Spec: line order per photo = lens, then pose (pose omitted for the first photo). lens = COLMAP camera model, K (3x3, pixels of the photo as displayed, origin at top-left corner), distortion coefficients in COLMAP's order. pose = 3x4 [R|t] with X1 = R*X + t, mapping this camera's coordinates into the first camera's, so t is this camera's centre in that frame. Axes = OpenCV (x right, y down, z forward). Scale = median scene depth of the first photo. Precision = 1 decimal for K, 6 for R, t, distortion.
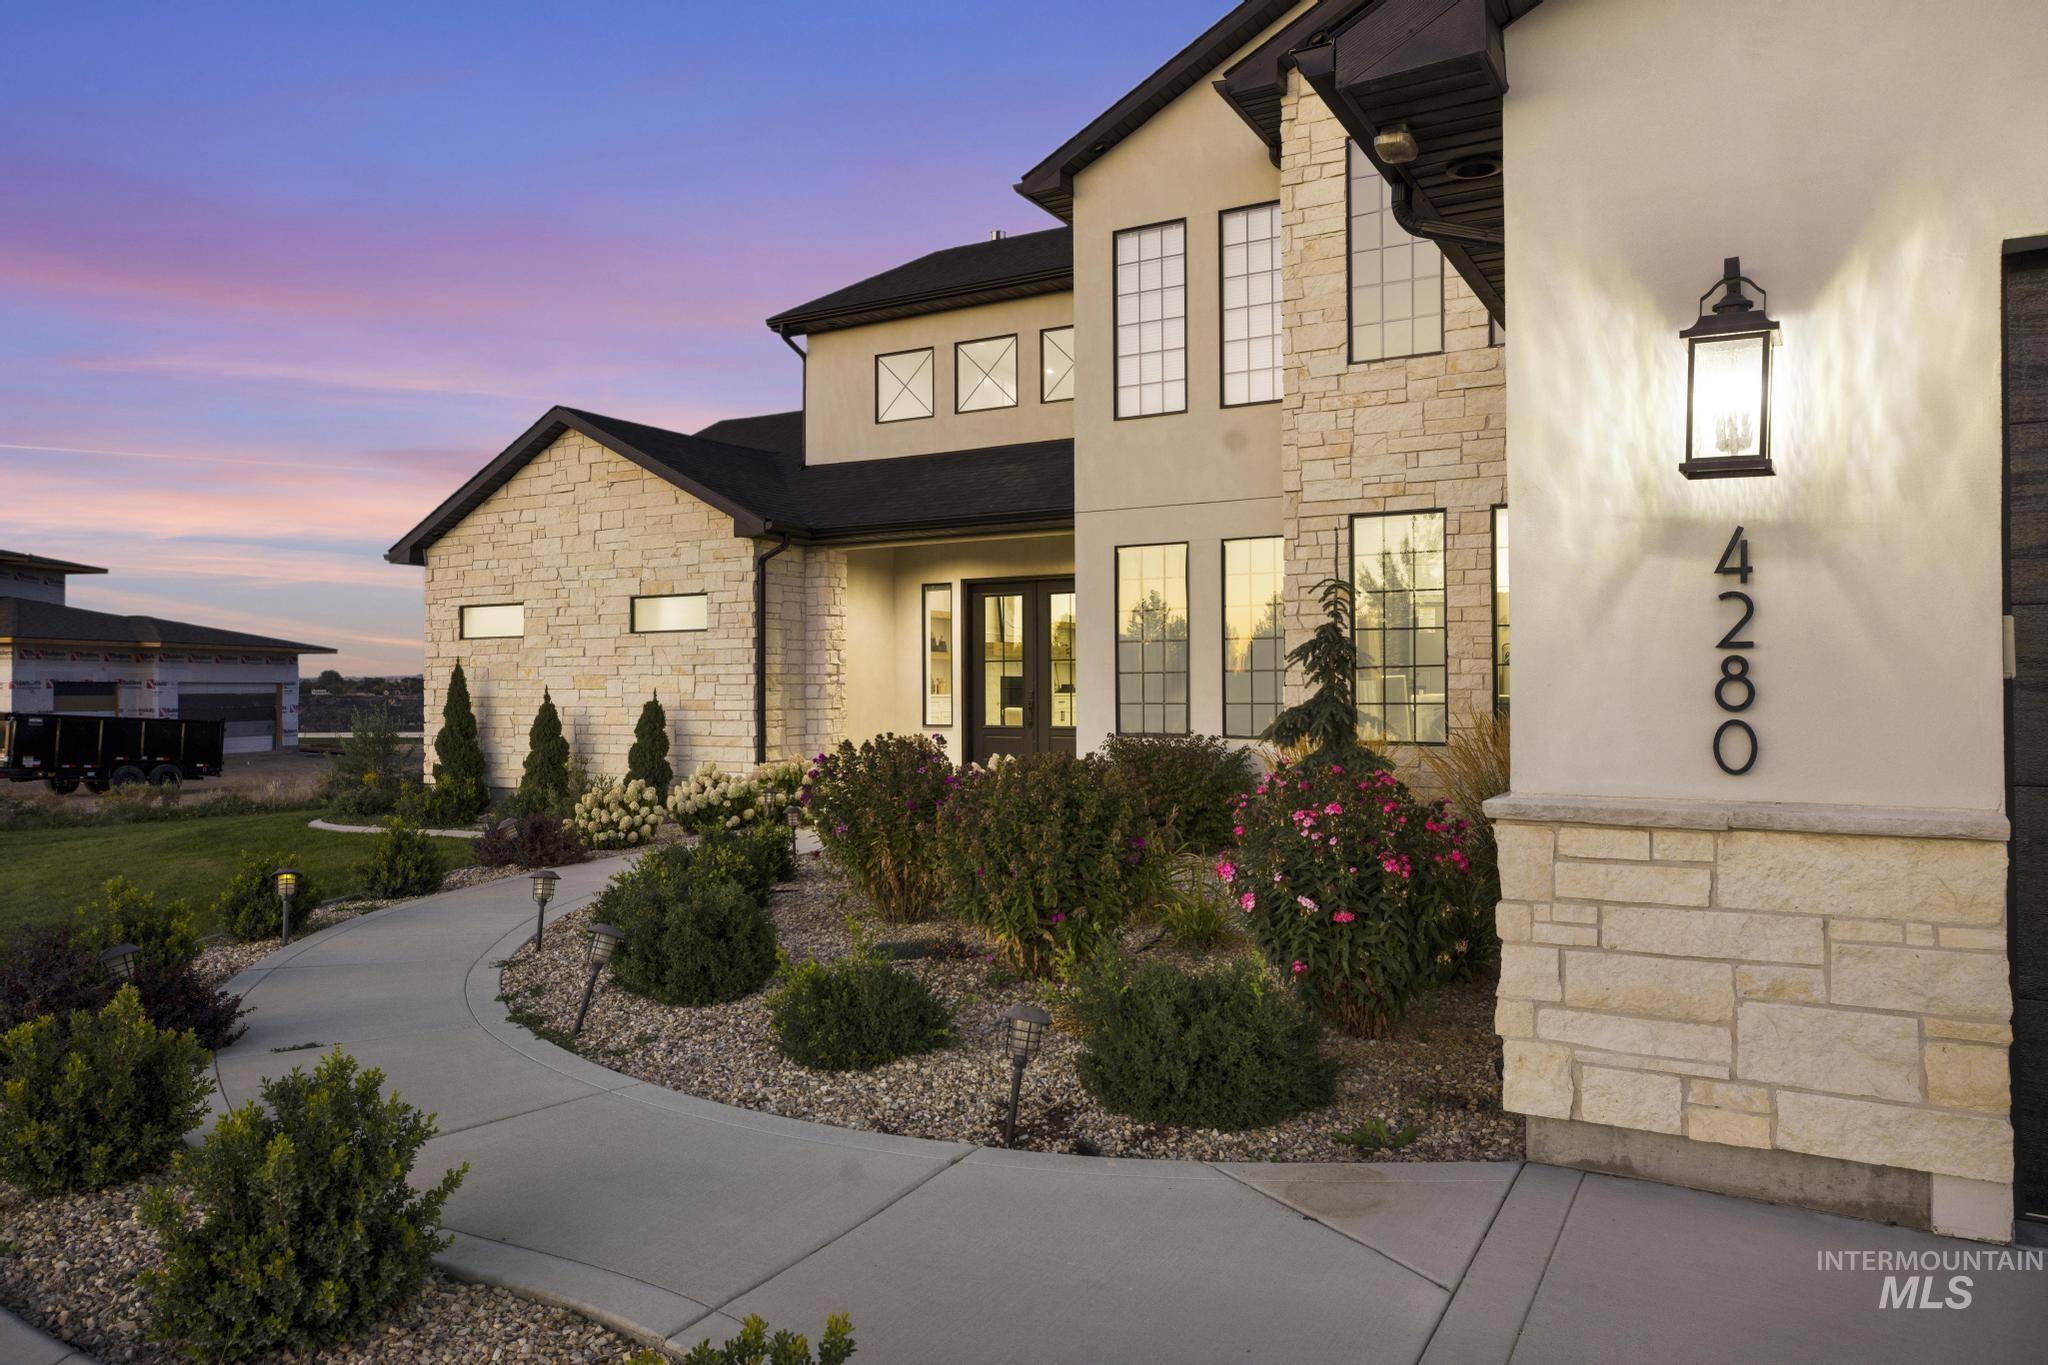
lens RADIAL K [[1344.2, 0, 1022.9], [0, 1344.2, 639.6], [0, 0, 1]] dist [0.055183, 0.000629]
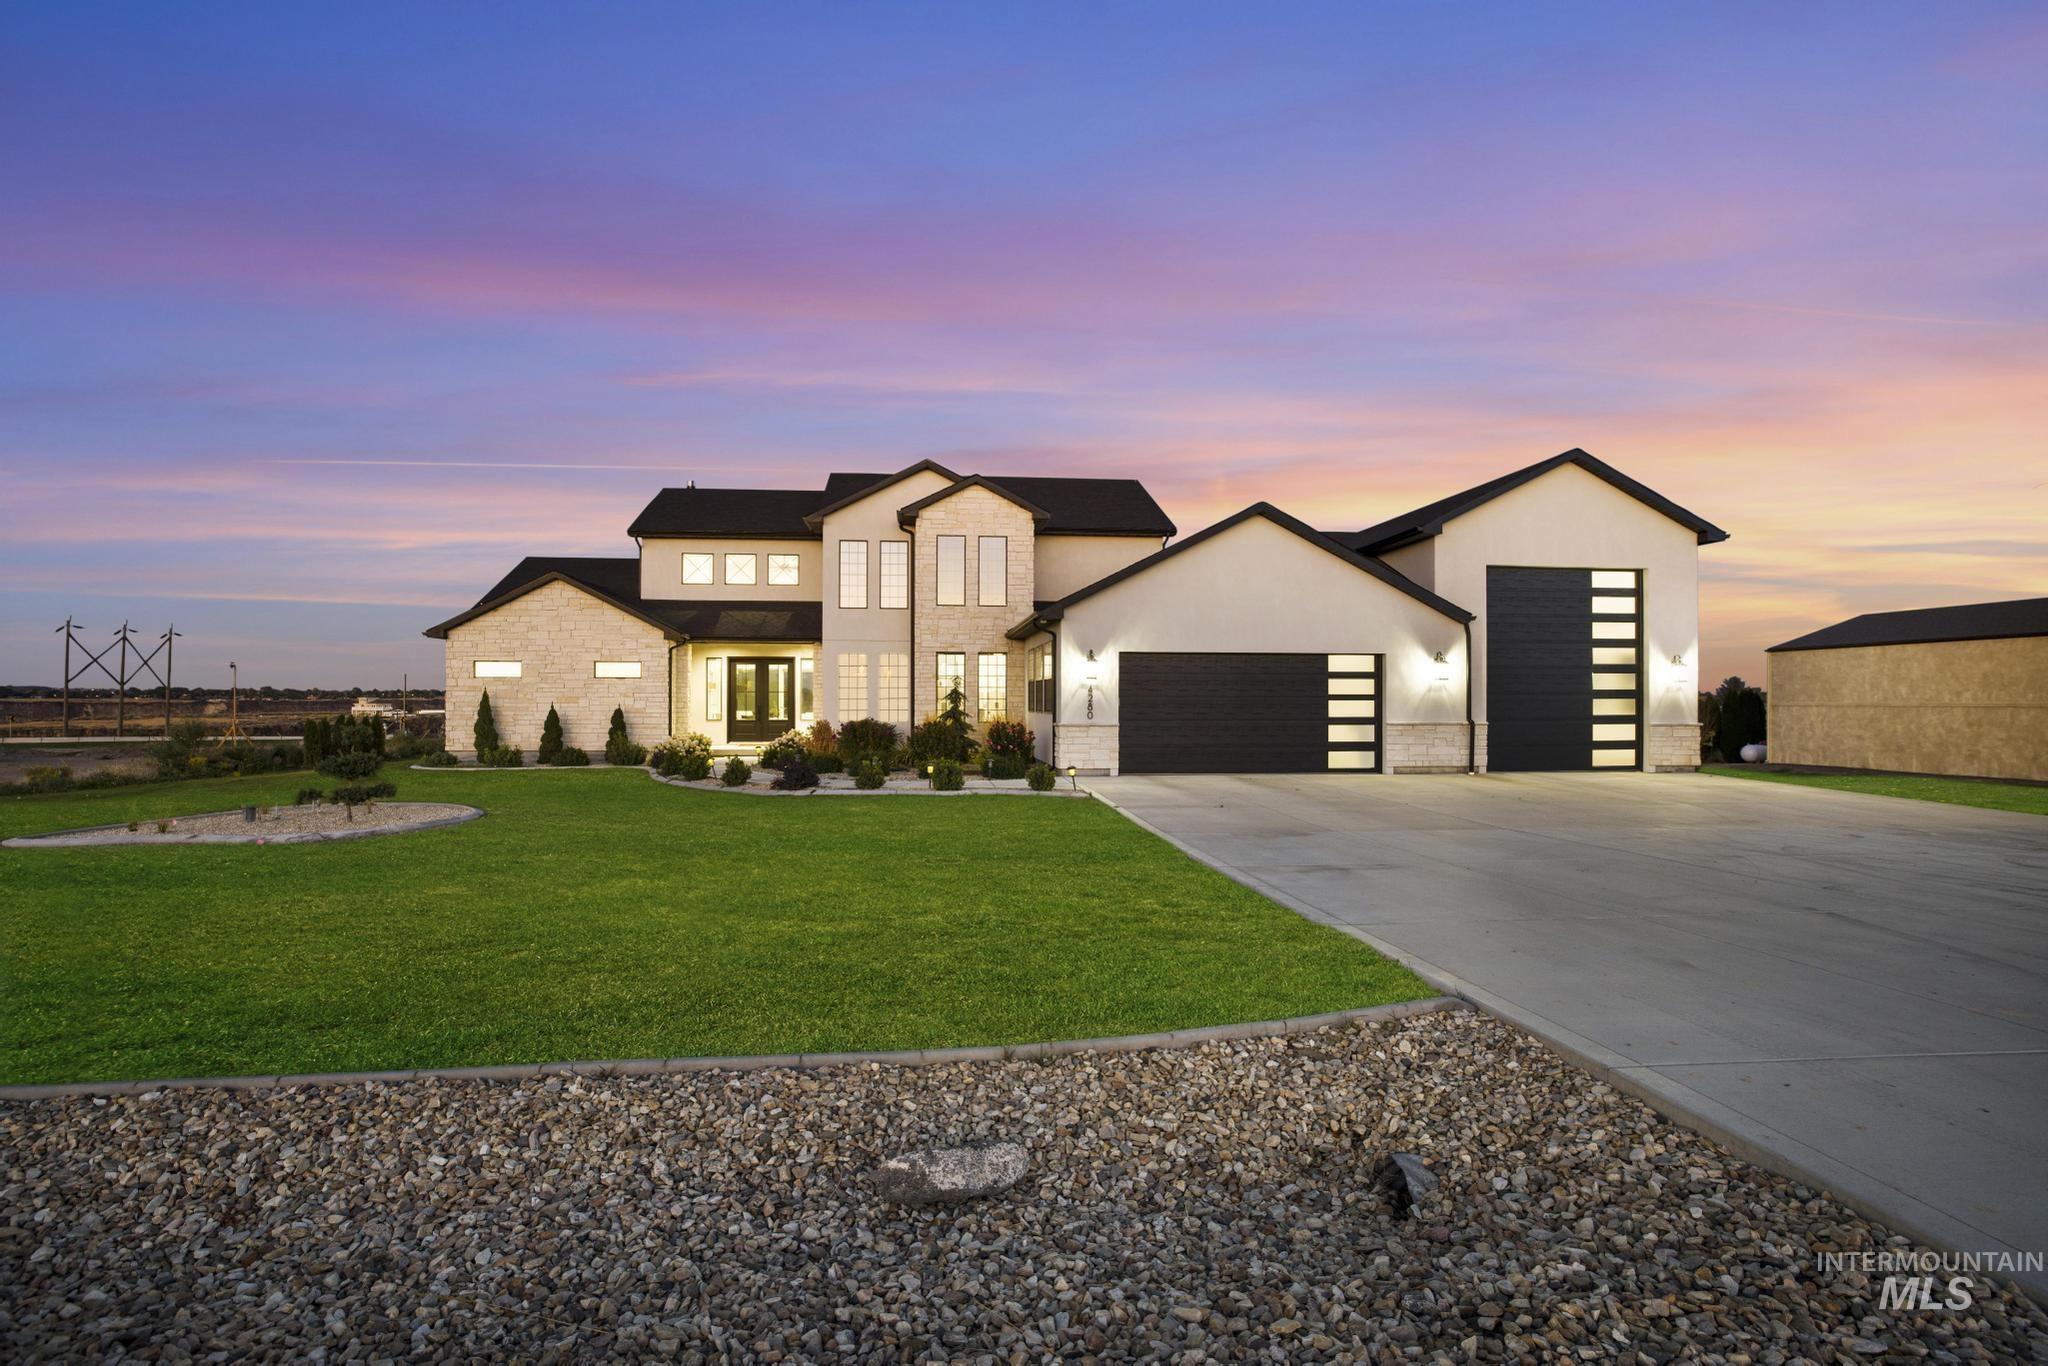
lens RADIAL K [[999.1, 0, 1024.0], [0, 999.1, 683.0], [0, 0, 1]] dist [0.000426, 0.000040]
pose [[0.805401, 0.016522, 0.592501, -0.685293], [-0.028133, 0.999550, 0.010369, -0.032494], [-0.592063, -0.025019, 0.805503, -0.721917]]
